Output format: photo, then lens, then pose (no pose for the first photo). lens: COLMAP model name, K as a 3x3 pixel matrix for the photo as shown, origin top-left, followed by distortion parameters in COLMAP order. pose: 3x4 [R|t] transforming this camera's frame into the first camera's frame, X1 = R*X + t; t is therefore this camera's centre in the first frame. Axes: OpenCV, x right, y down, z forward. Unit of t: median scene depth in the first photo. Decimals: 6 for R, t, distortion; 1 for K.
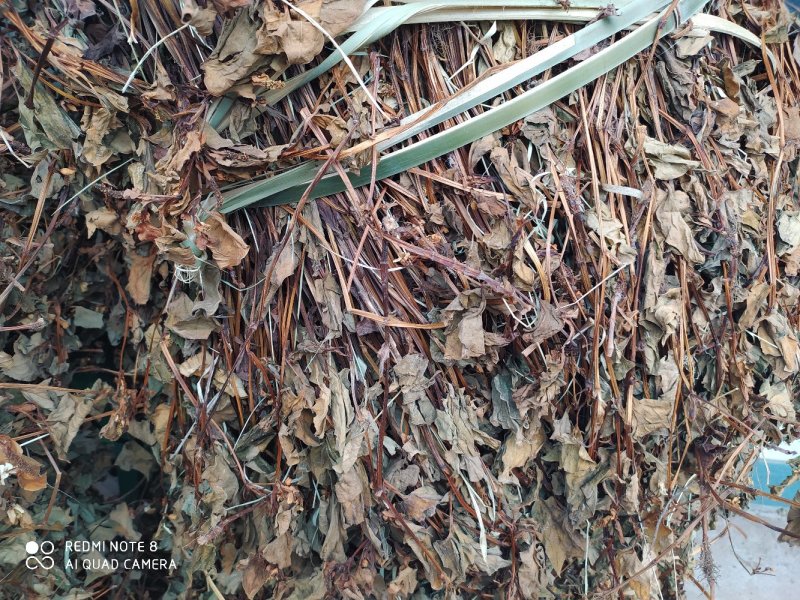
lens RADIAL K [[579.3, 0, 400.0], [0, 579.3, 300.0], [0, 0, 1]] dist [0.040546, -0.079924]
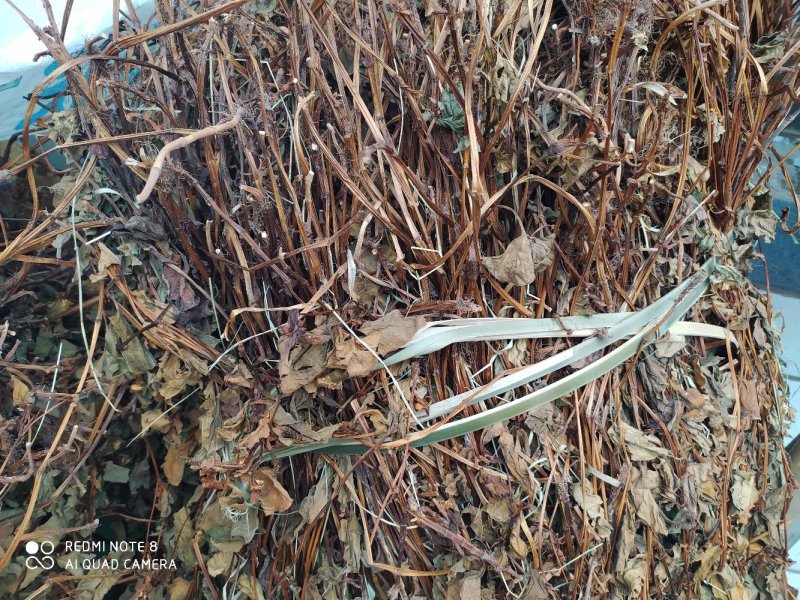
lens RADIAL K [[579.3, 0, 400.0], [0, 579.3, 300.0], [0, 0, 1]] dist [0.040546, -0.079924]
pose [[0.993958, 0.107142, 0.023852, -0.103943], [-0.104016, 0.988796, -0.107067, -0.360970], [-0.035056, 0.103939, 0.993966, -0.219043]]
